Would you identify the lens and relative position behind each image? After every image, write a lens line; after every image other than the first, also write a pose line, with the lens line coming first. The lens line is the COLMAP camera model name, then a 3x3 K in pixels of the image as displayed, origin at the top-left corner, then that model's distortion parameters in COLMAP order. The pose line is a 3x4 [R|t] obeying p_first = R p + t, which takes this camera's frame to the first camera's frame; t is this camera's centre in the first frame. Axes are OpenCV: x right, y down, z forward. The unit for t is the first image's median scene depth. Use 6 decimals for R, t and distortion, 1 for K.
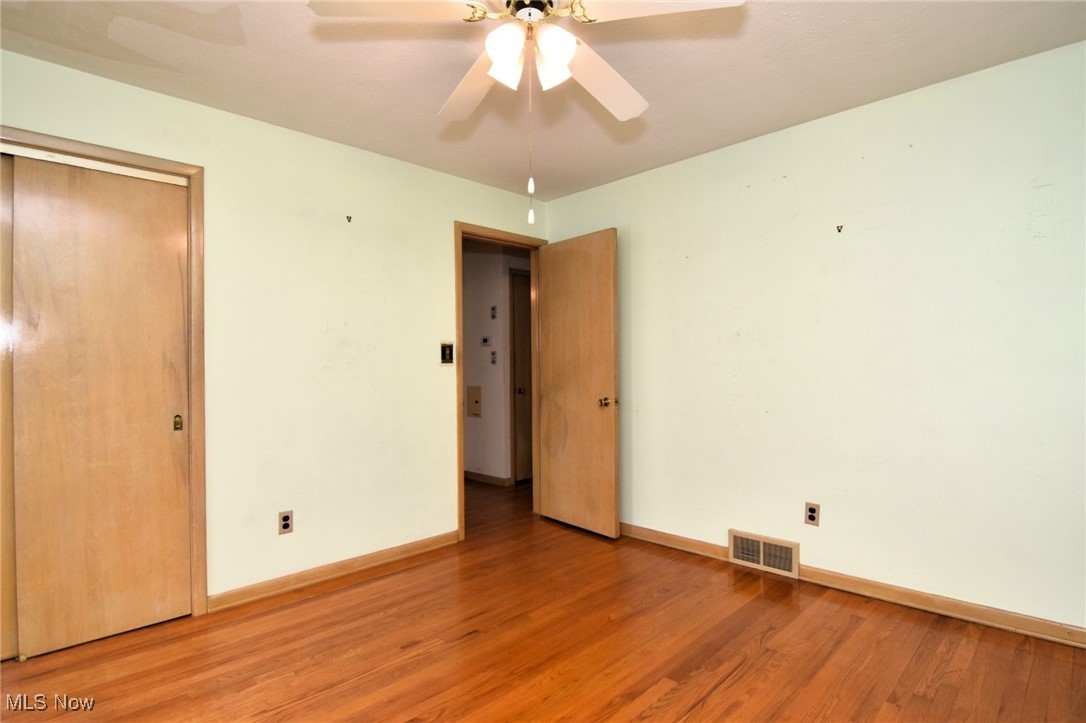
lens RADIAL K [[548.5, 0, 548.6], [0, 548.5, 363.2], [0, 0, 1]] dist [-0.008658, -0.005465]
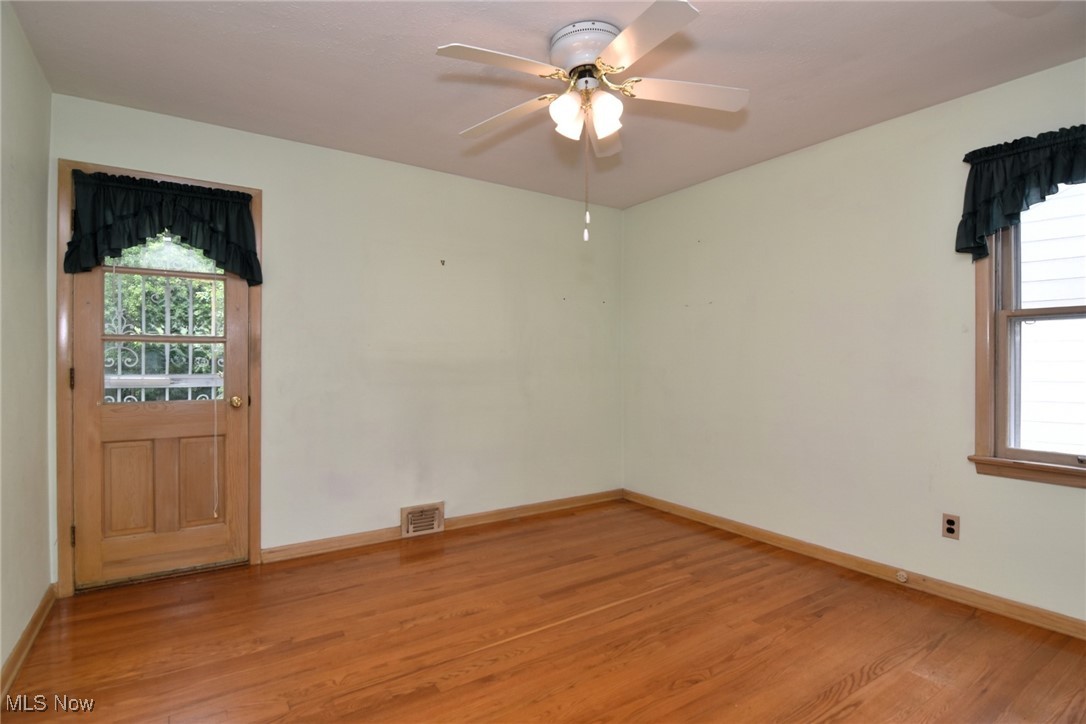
lens RADIAL K [[530.5, 0, 544.4], [0, 530.5, 367.2], [0, 0, 1]] dist [-0.010099, -0.006924]
pose [[-0.978917, 0.008959, 0.204063, -0.115576], [0.008162, 0.999955, -0.004745, 0.015343], [-0.204096, -0.002980, -0.978946, 1.407137]]
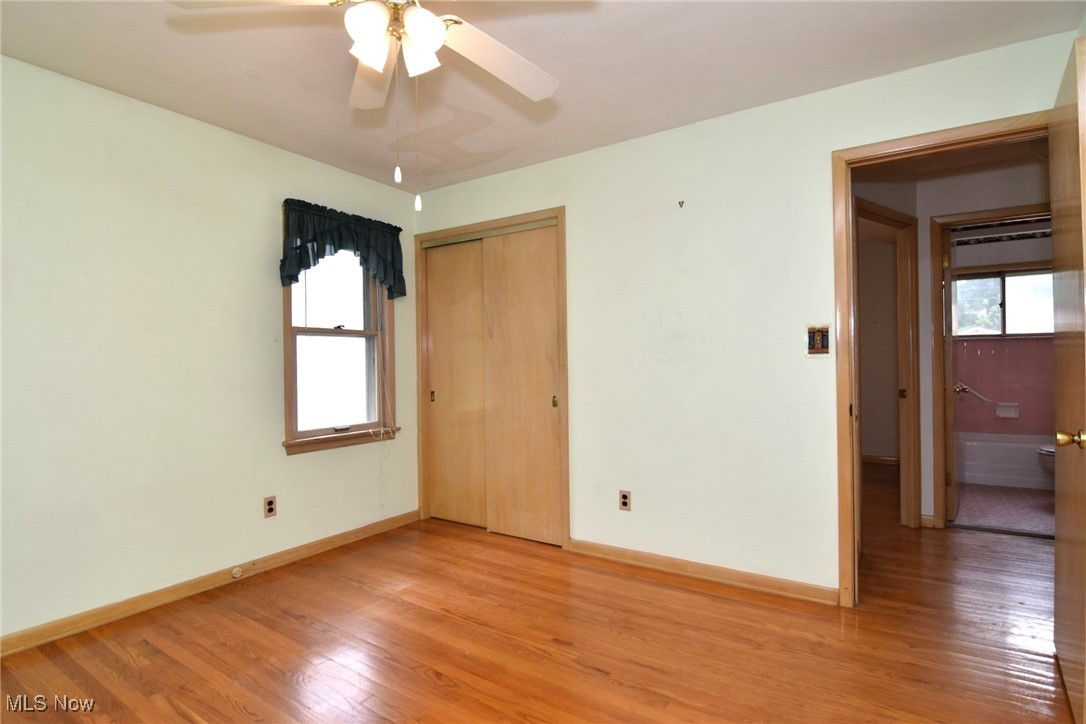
lens RADIAL K [[548.5, 0, 544.0], [0, 548.5, 360.6], [0, 0, 1]] dist [-0.008658, -0.005465]
pose [[0.193238, 0.006505, -0.981130, 0.610663], [0.016483, 0.999815, 0.009876, -0.005635], [0.981013, -0.018080, 0.193095, 0.672689]]
